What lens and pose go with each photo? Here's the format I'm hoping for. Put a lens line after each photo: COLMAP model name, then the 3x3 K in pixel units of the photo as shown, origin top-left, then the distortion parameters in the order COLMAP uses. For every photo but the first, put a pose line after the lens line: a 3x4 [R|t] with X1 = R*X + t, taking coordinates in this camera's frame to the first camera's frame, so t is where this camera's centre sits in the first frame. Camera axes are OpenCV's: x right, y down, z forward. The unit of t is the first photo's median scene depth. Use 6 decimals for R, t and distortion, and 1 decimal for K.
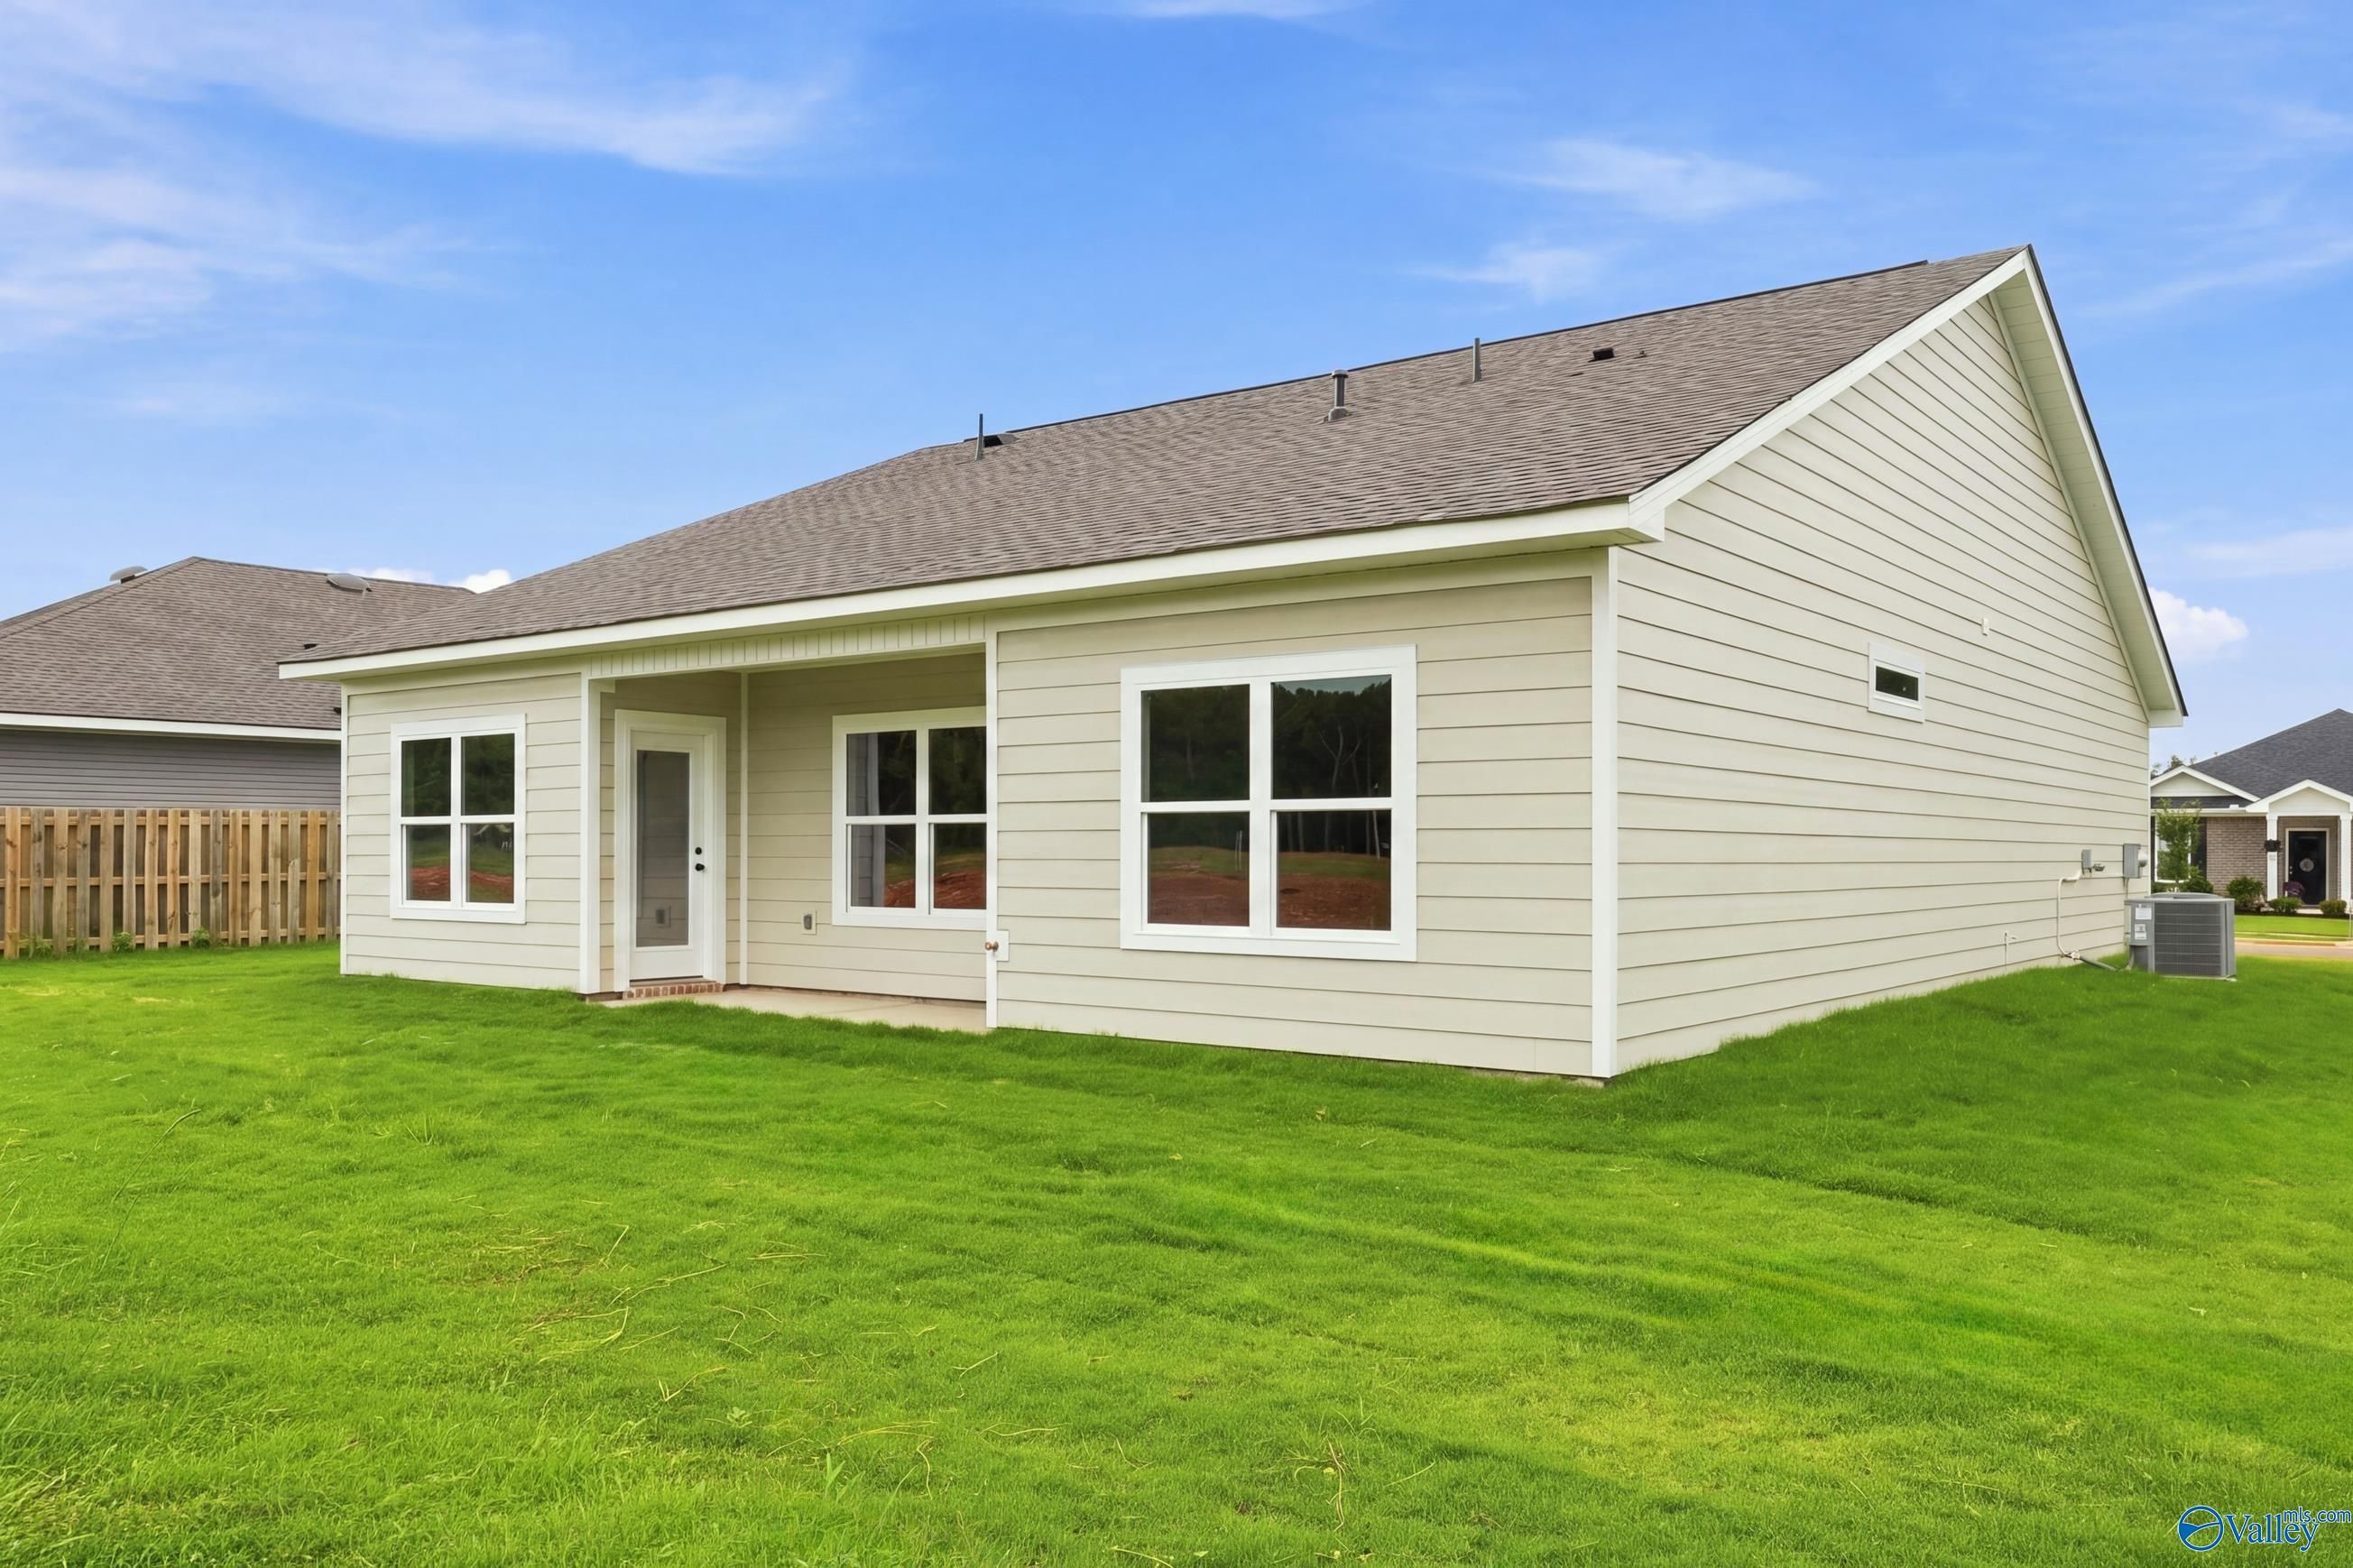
lens RADIAL K [[1673.5, 0, 1166.7], [0, 1673.5, 787.5], [0, 0, 1]] dist [0.003578, -0.005751]
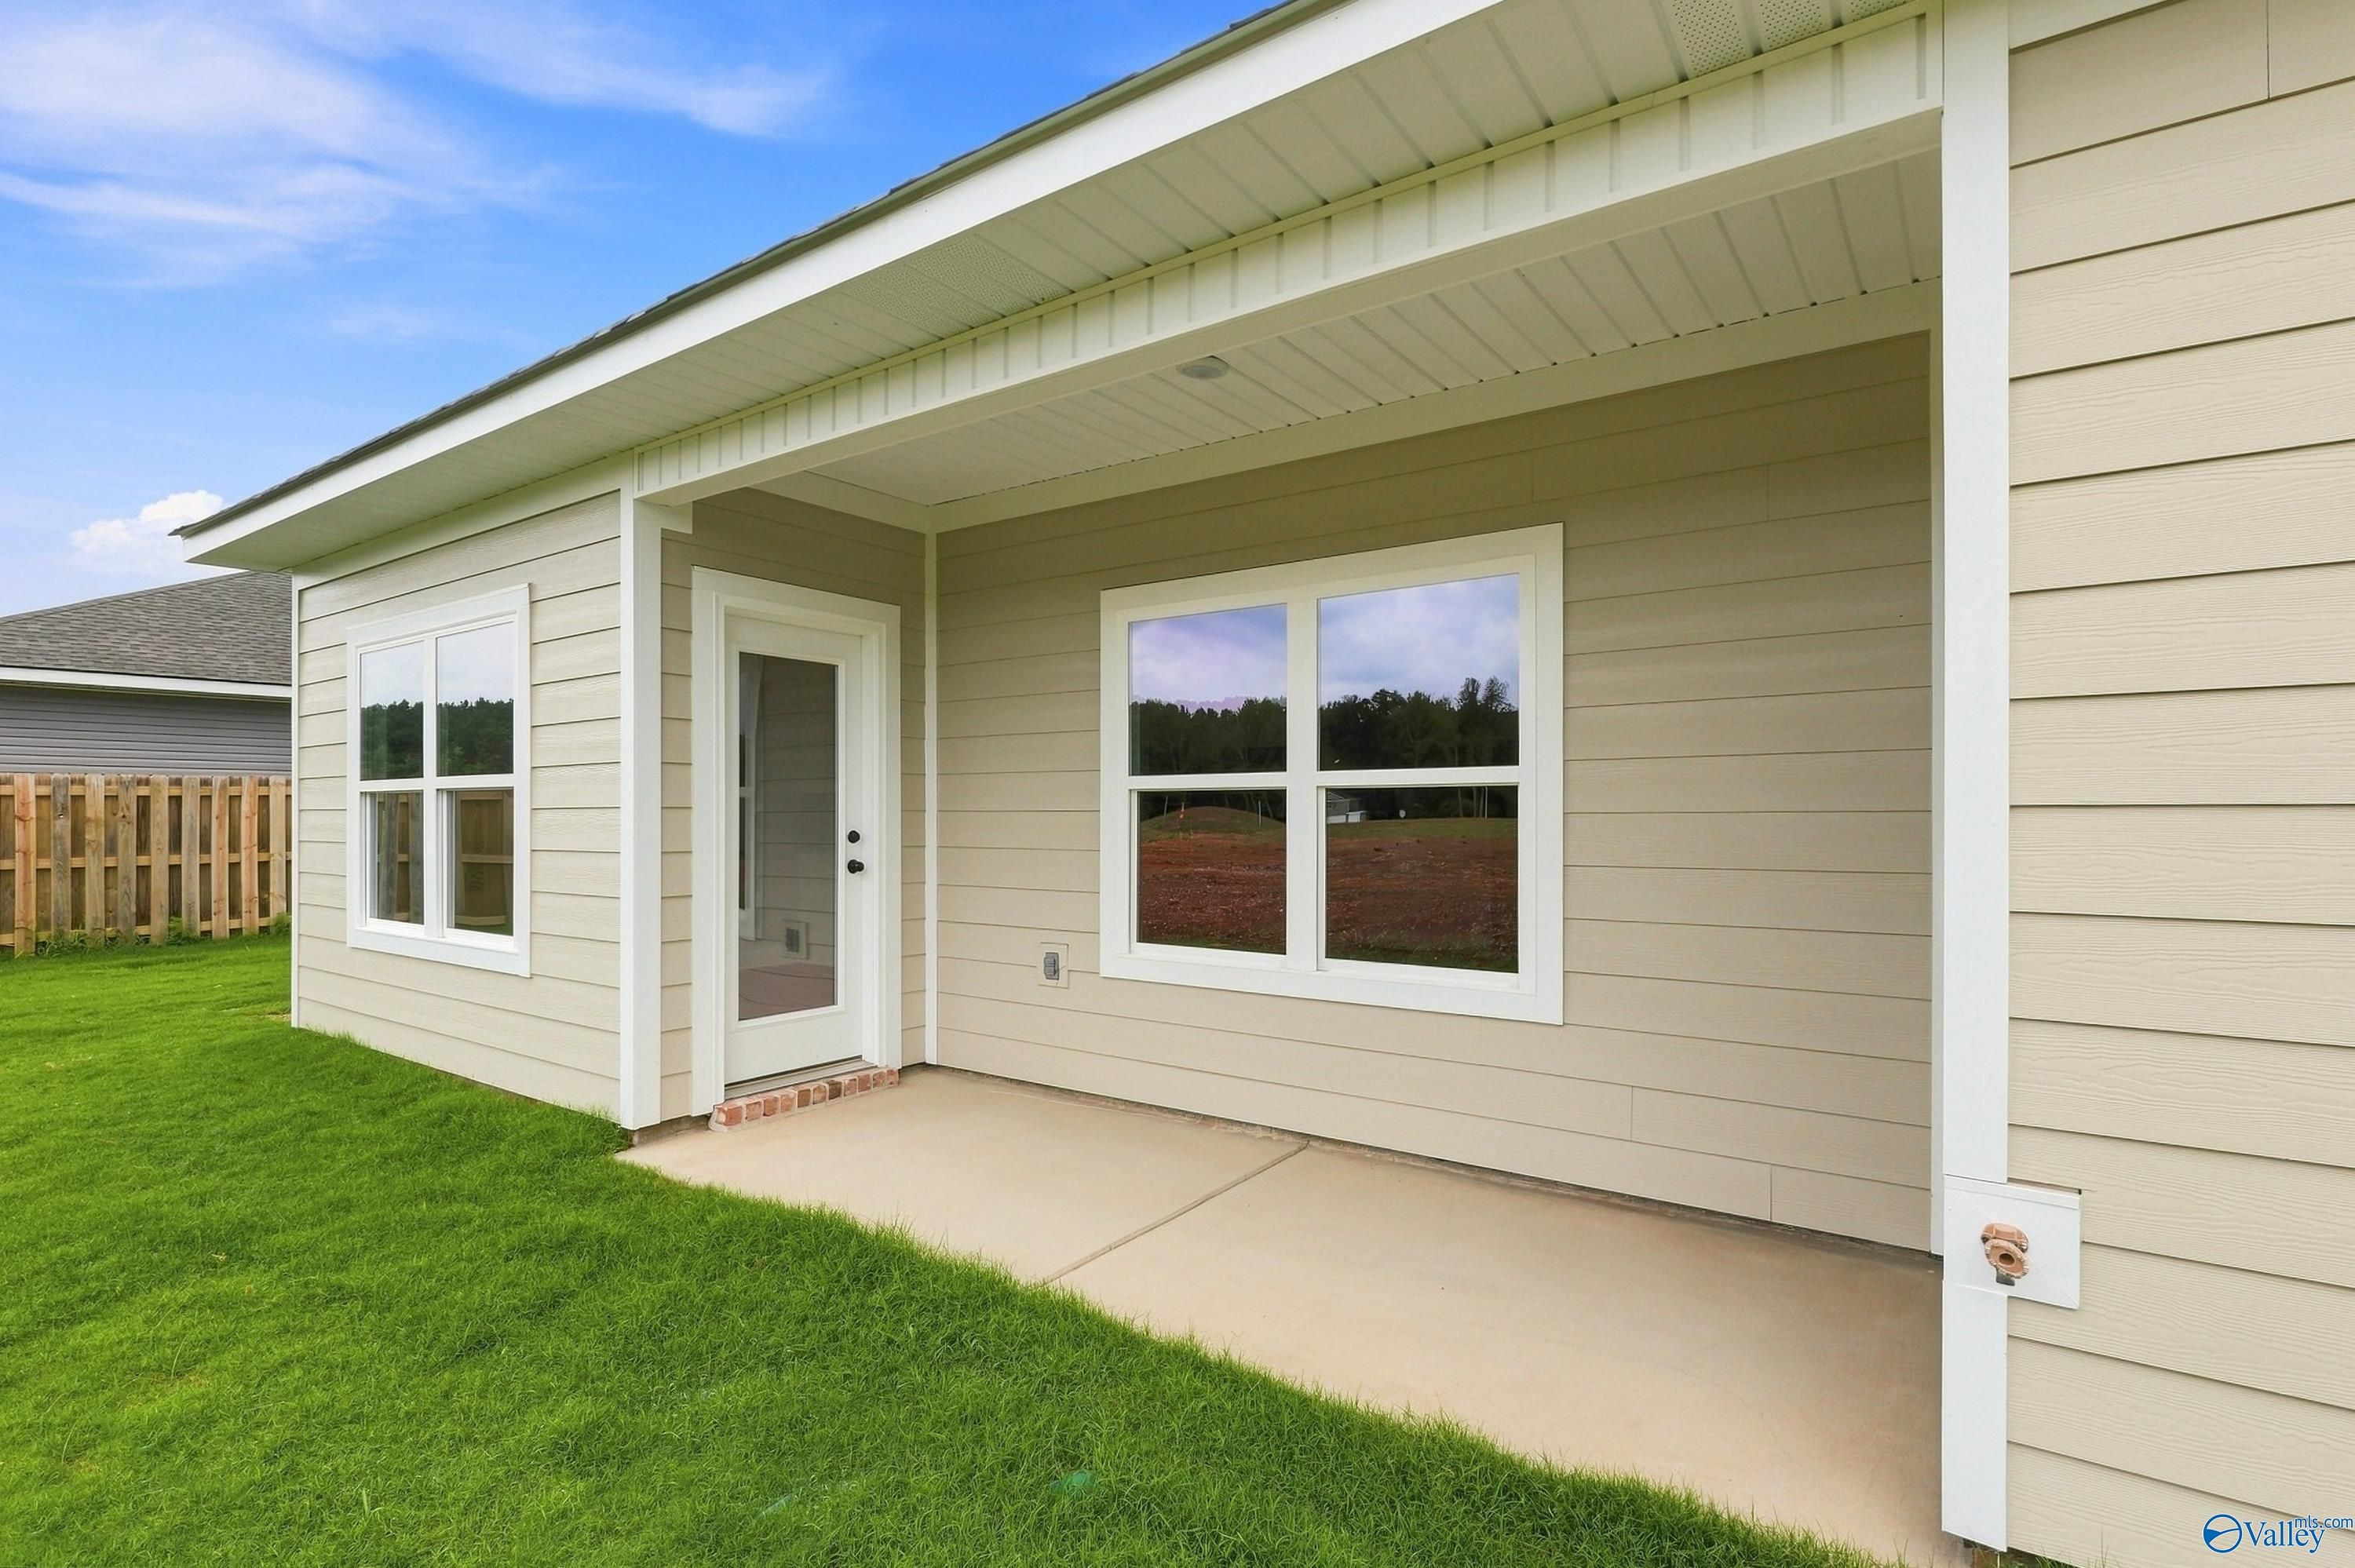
lens RADIAL K [[992.8, 0, 1161.9], [0, 992.8, 770.3], [0, 0, 1]] dist [0.000335, 0.000147]
pose [[0.999356, -0.000193, 0.035892, -0.178924], [0.000313, 0.999994, -0.003334, 0.014976], [-0.035892, 0.003343, 0.999350, 0.629563]]
